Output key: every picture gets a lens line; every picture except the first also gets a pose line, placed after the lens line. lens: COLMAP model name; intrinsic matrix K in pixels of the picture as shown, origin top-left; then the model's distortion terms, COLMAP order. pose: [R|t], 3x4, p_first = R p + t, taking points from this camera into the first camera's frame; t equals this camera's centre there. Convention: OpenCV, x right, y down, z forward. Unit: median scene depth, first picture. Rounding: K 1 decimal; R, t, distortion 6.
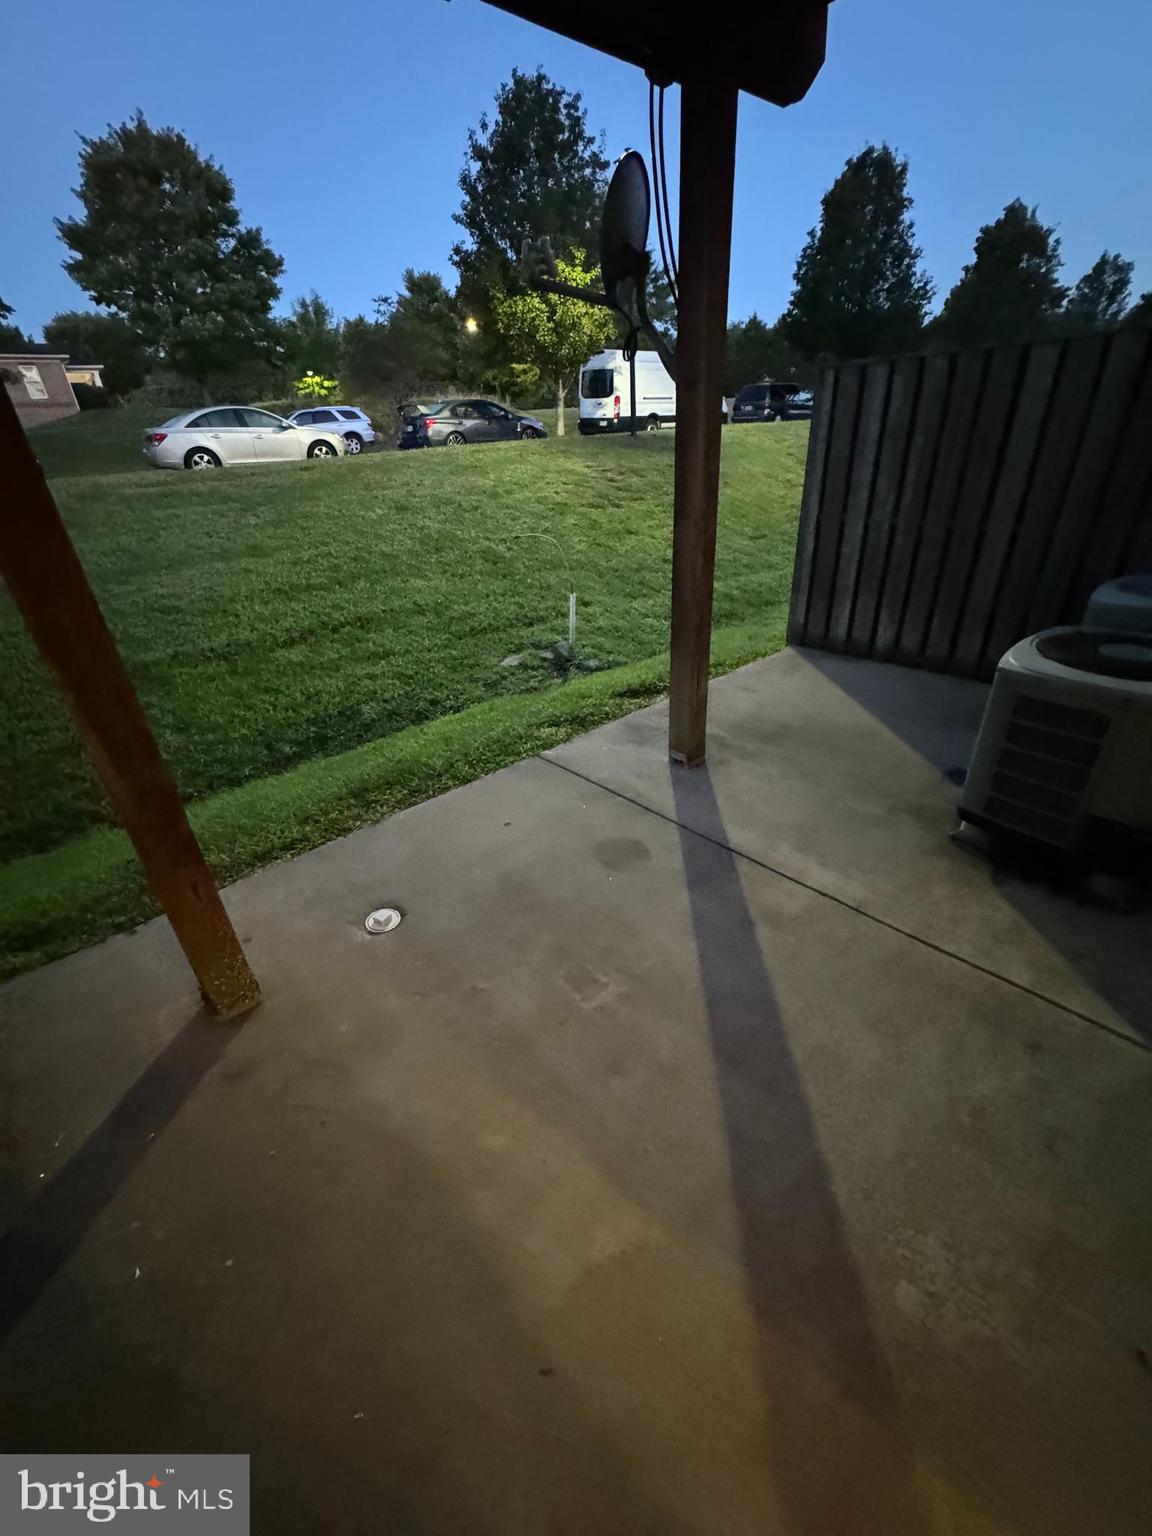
lens RADIAL K [[614.0, 0, 577.4], [0, 614.0, 770.6], [0, 0, 1]] dist [-0.003838, 0.000138]
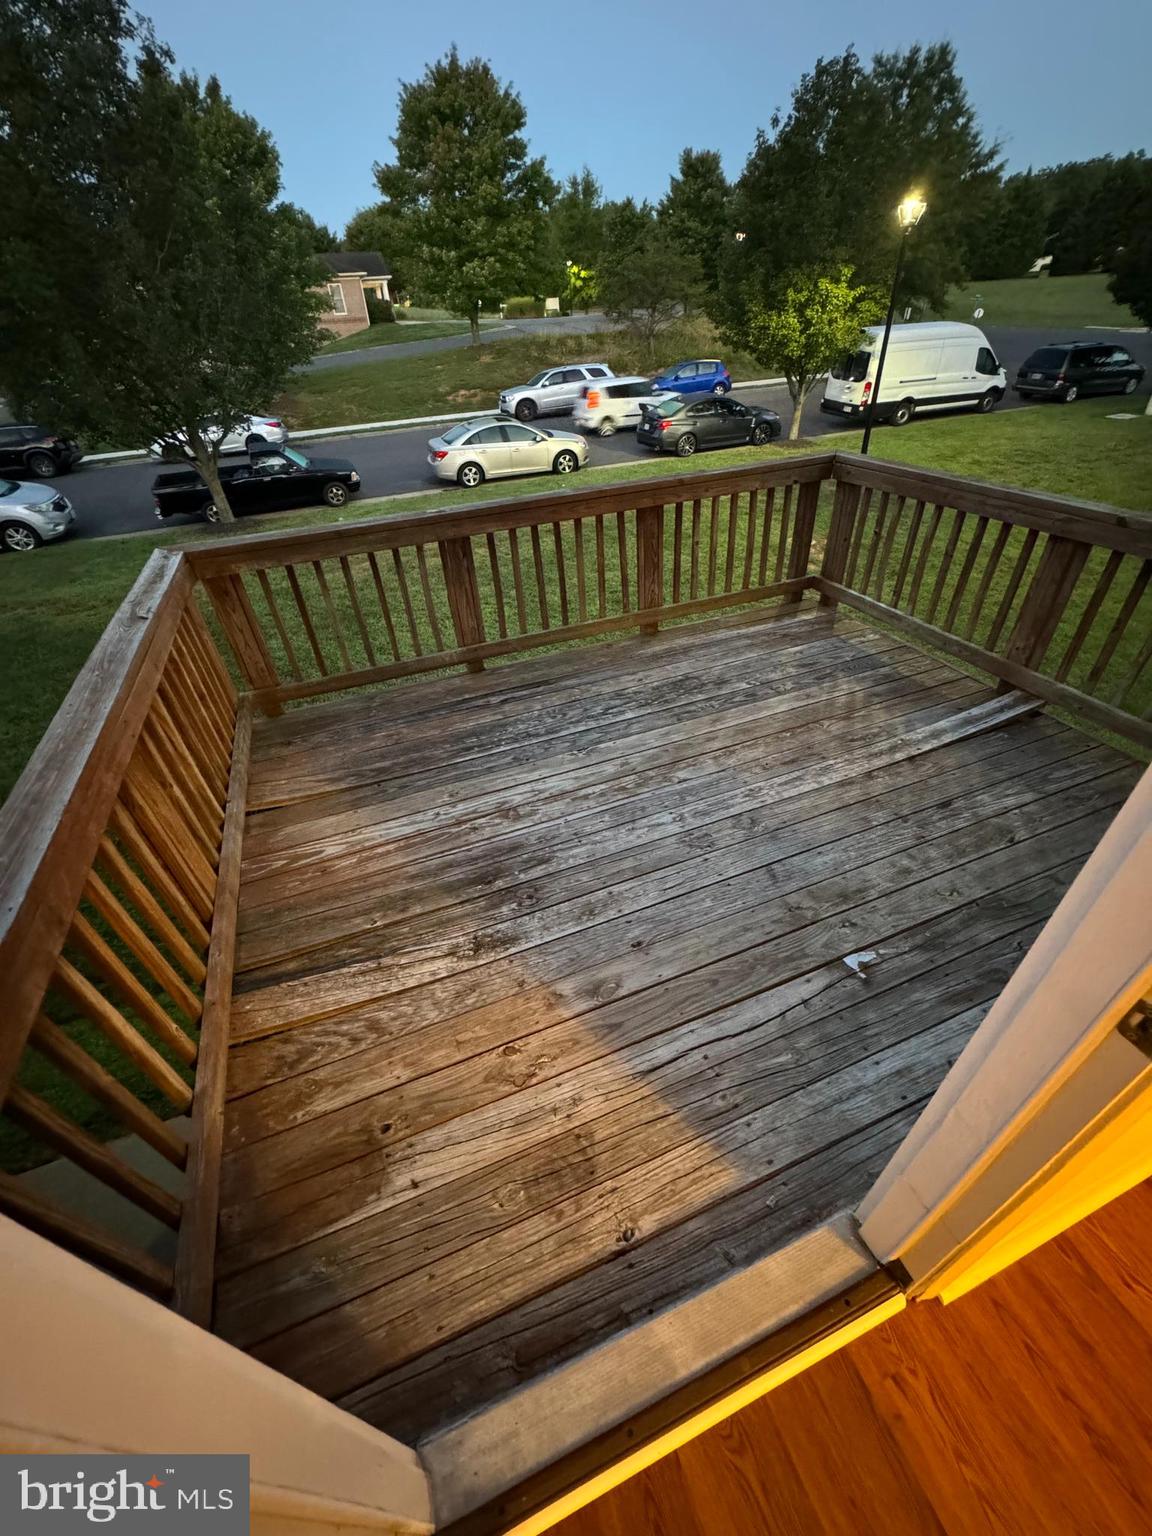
lens RADIAL K [[614.0, 0, 576.5], [0, 614.0, 771.0], [0, 0, 1]] dist [-0.003838, 0.000138]
pose [[0.941470, 0.208556, -0.264836, 0.012971], [-0.162684, 0.969198, 0.184905, -0.109478], [0.295242, -0.130998, 0.946399, -0.085869]]
